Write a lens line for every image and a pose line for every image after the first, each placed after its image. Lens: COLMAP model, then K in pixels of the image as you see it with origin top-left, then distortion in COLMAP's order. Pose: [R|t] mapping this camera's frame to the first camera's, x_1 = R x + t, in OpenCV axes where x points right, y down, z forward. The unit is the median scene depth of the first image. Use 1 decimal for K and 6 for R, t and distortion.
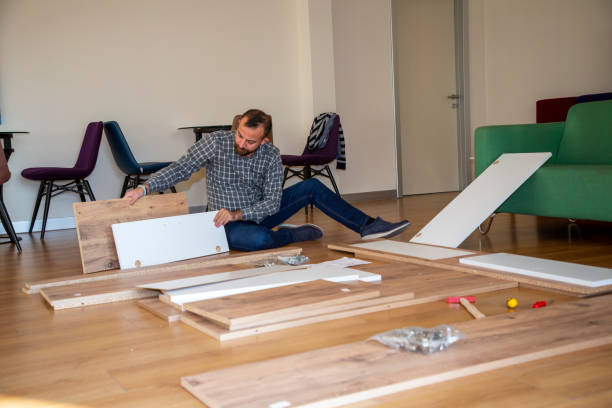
lens RADIAL K [[727.0, 0, 306.0], [0, 727.0, 204.0], [0, 0, 1]] dist [0.059610, 0.007176]
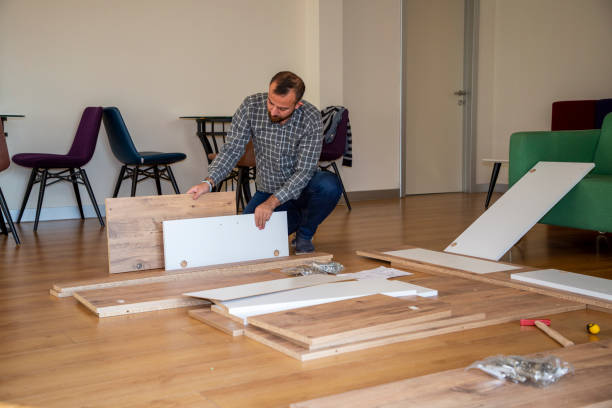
lens RADIAL K [[768.9, 0, 306.0], [0, 768.9, 204.0], [0, 0, 1]] dist [0.073170, 0.026610]
pose [[0.998678, 0.036599, 0.036100, -0.102226], [-0.036998, 0.999261, 0.010446, -0.018445], [-0.035691, -0.011768, 0.999294, -0.002612]]
